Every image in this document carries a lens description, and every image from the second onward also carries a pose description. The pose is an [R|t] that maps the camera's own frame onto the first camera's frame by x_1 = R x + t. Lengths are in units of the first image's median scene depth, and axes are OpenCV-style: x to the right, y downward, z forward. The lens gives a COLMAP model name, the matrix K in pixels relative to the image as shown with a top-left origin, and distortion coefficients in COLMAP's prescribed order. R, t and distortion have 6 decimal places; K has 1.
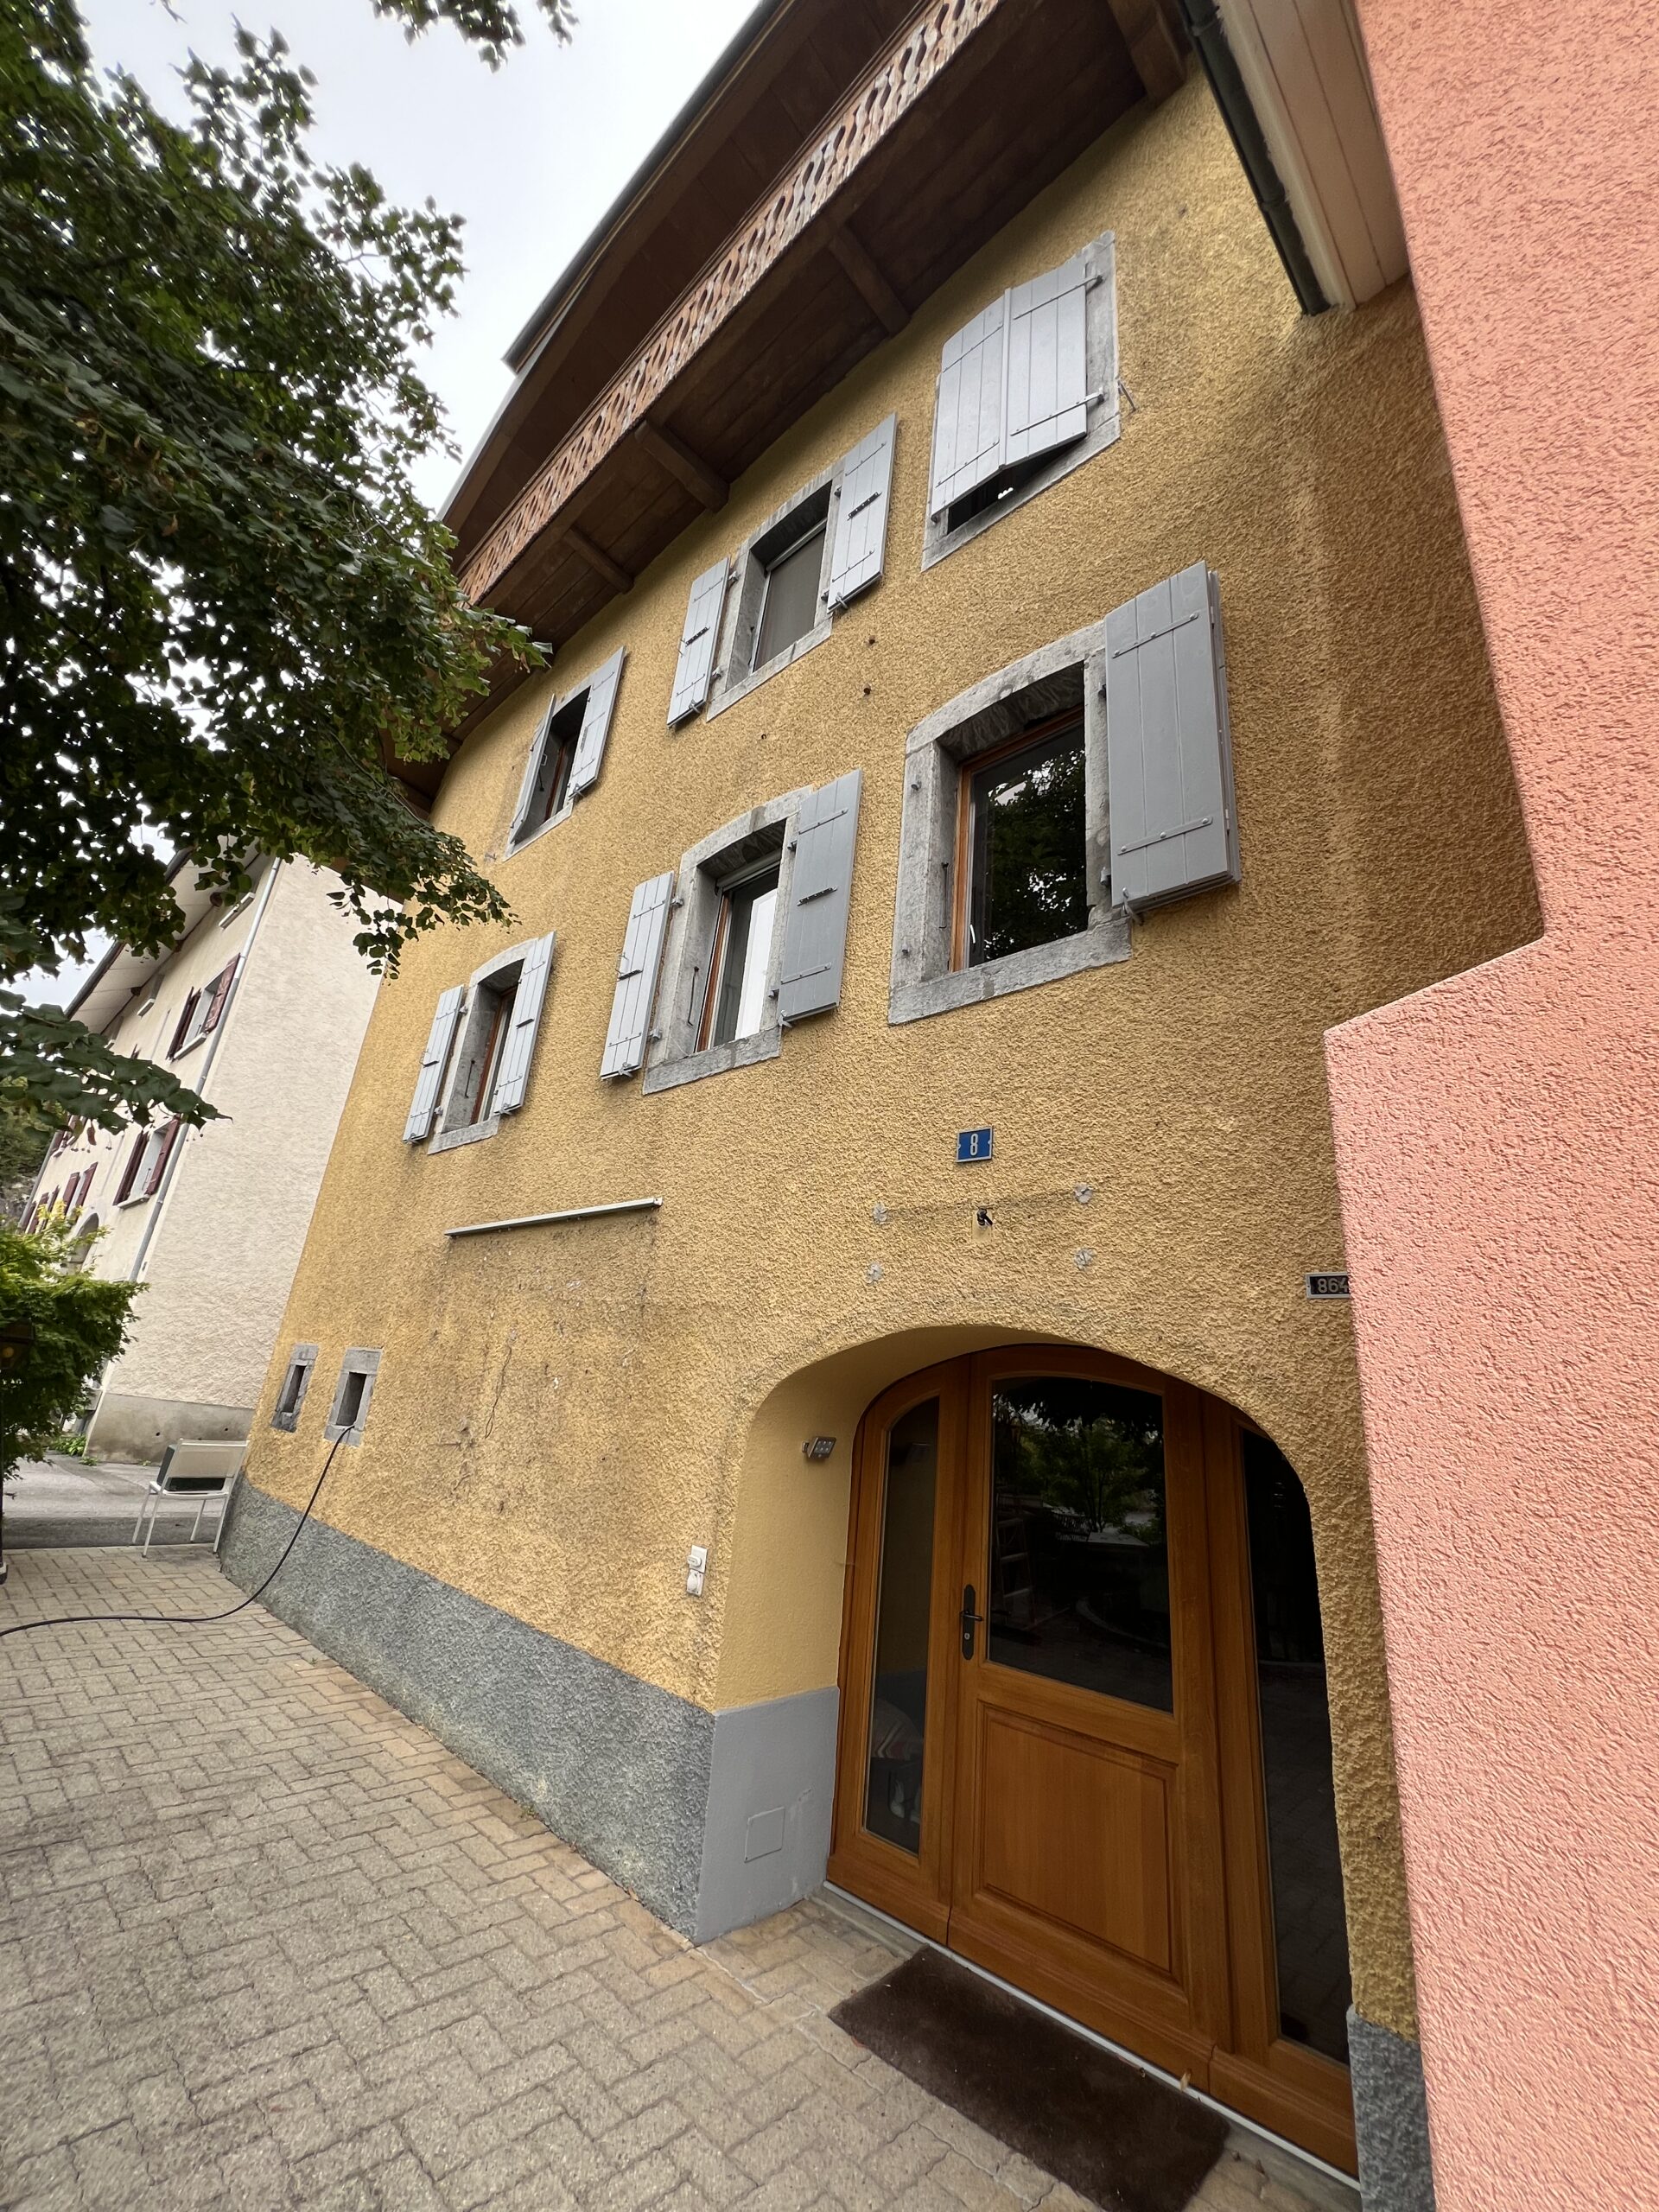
lens RADIAL K [[889.9, 0, 827.7], [0, 889.9, 1099.1], [0, 0, 1]] dist [0.001345, 0.000037]
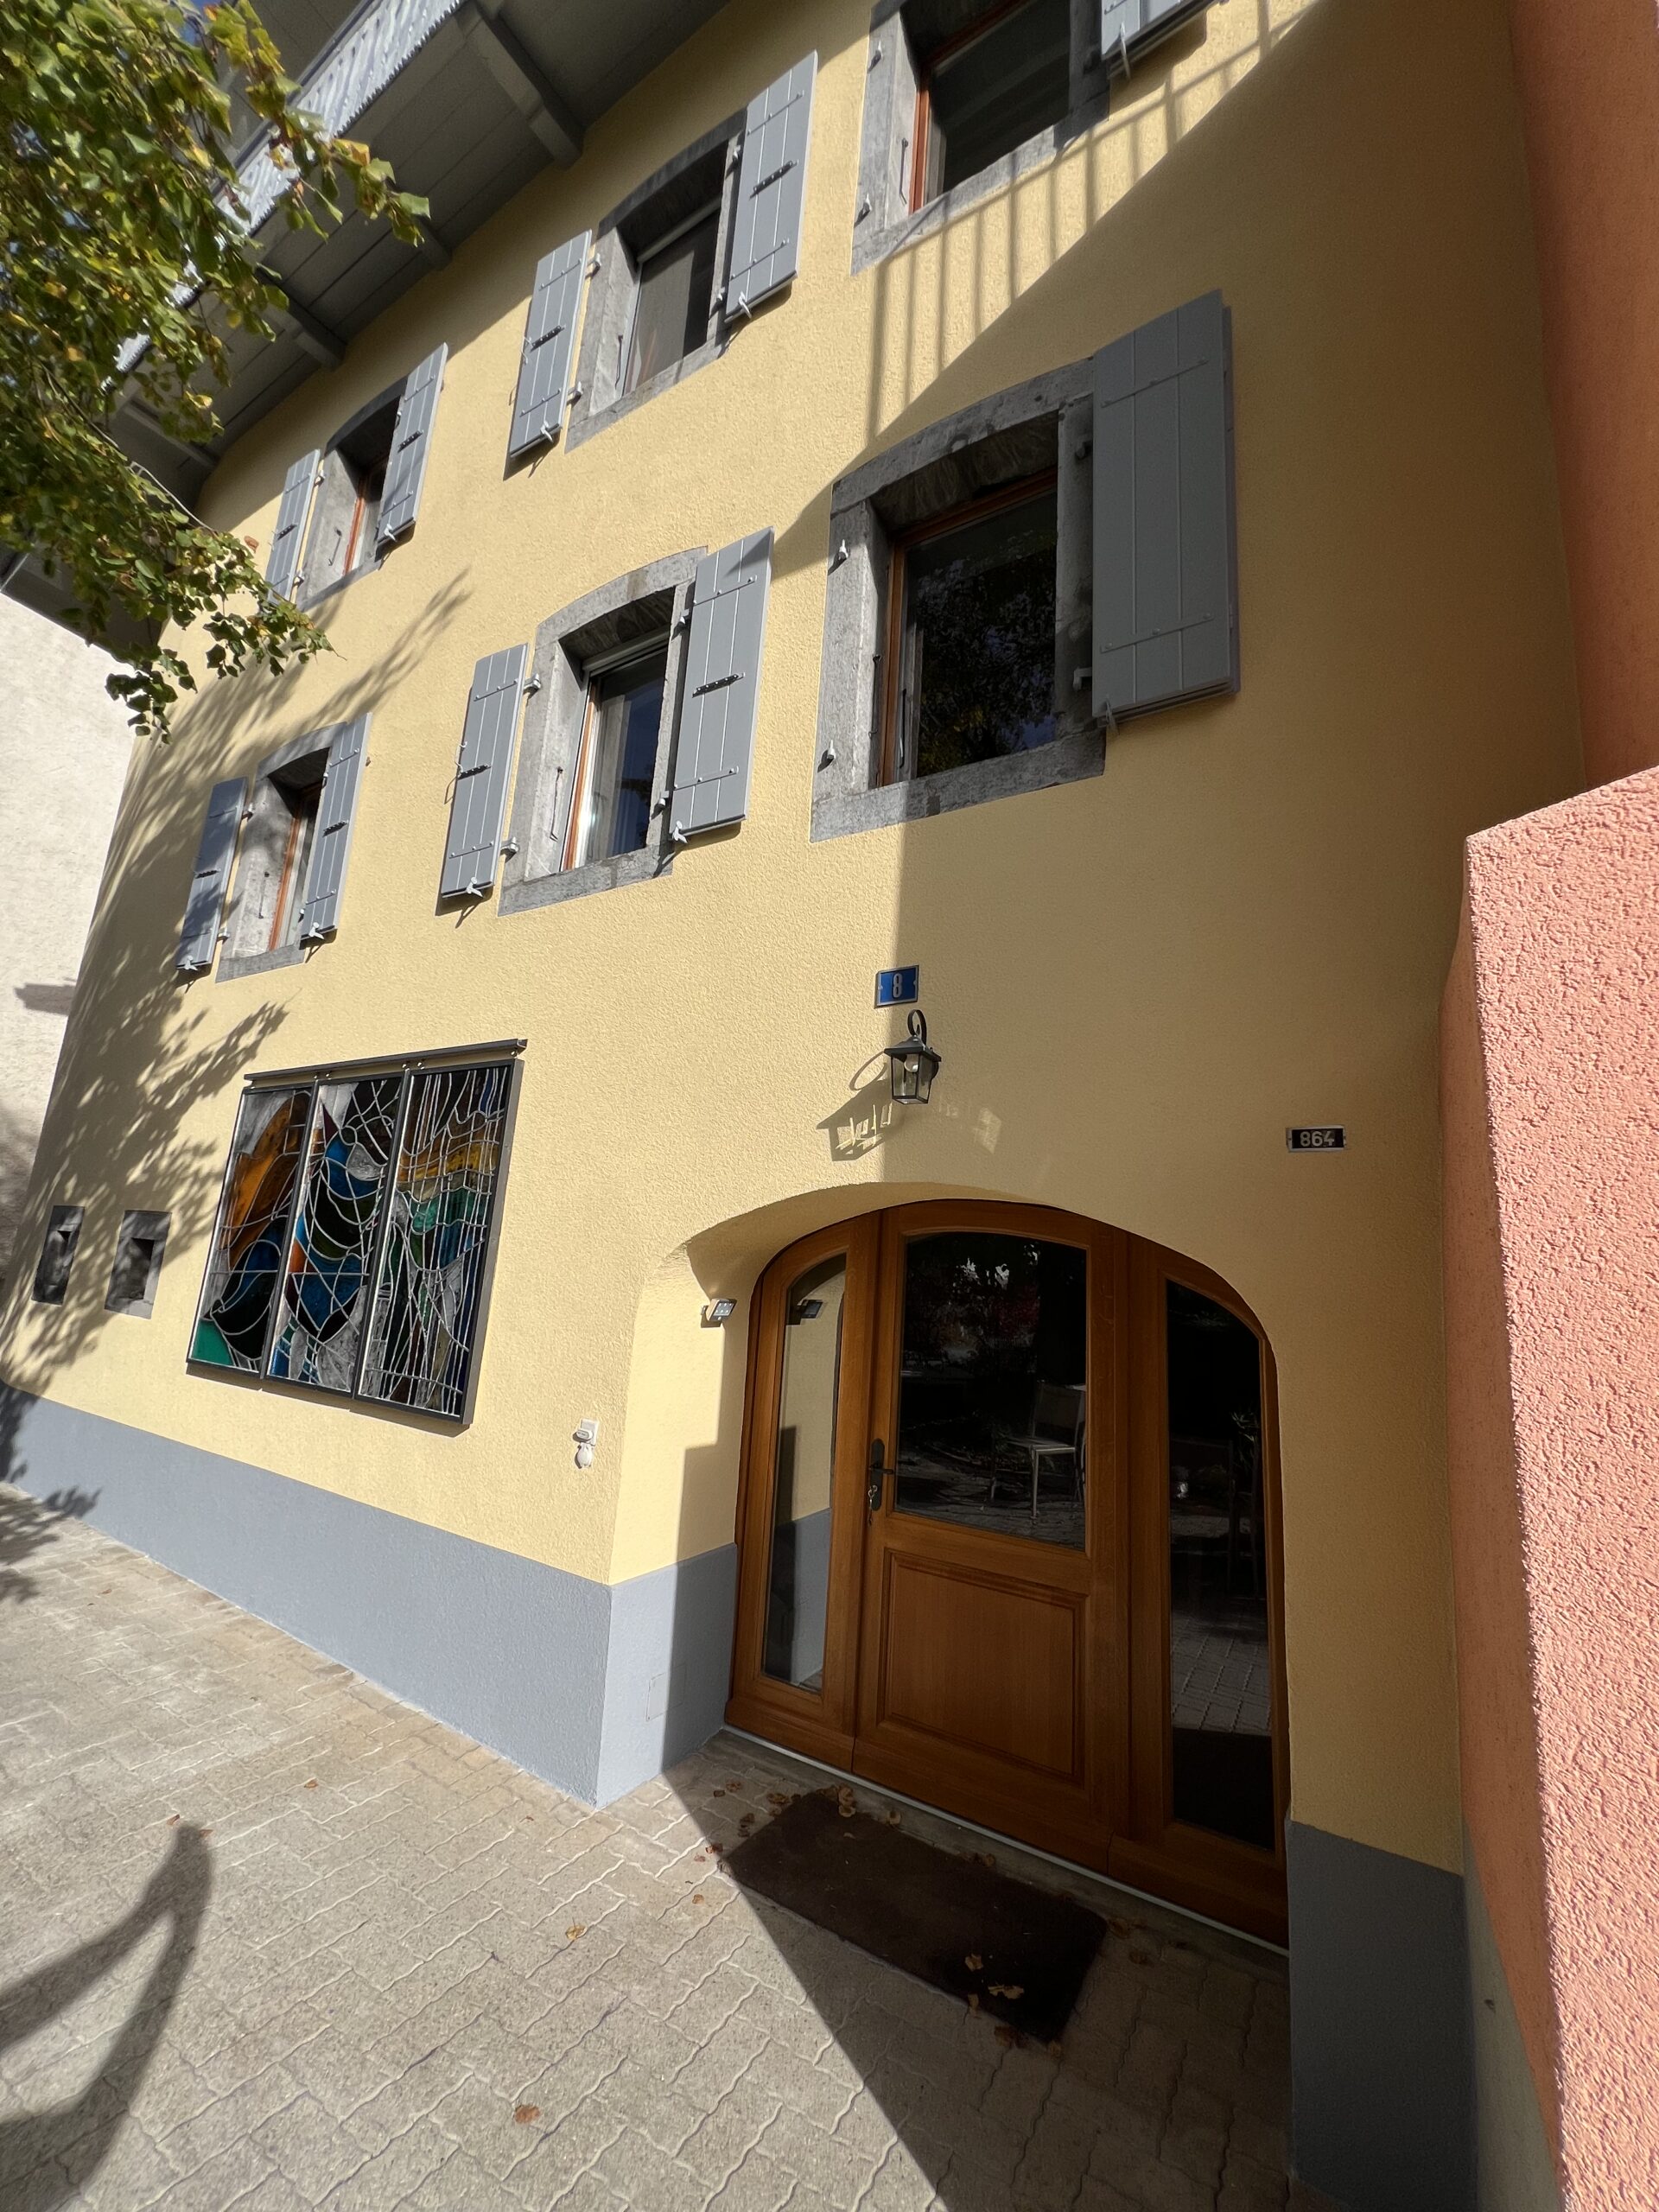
lens RADIAL K [[885.5, 0, 819.1], [0, 885.5, 1100.6], [0, 0, 1]] dist [0.001456, 0.000521]
pose [[0.981564, 0.009307, 0.190909, -0.101589], [-0.040058, 0.986650, 0.157855, 0.031605], [-0.186891, -0.162592, 0.968832, 0.145363]]
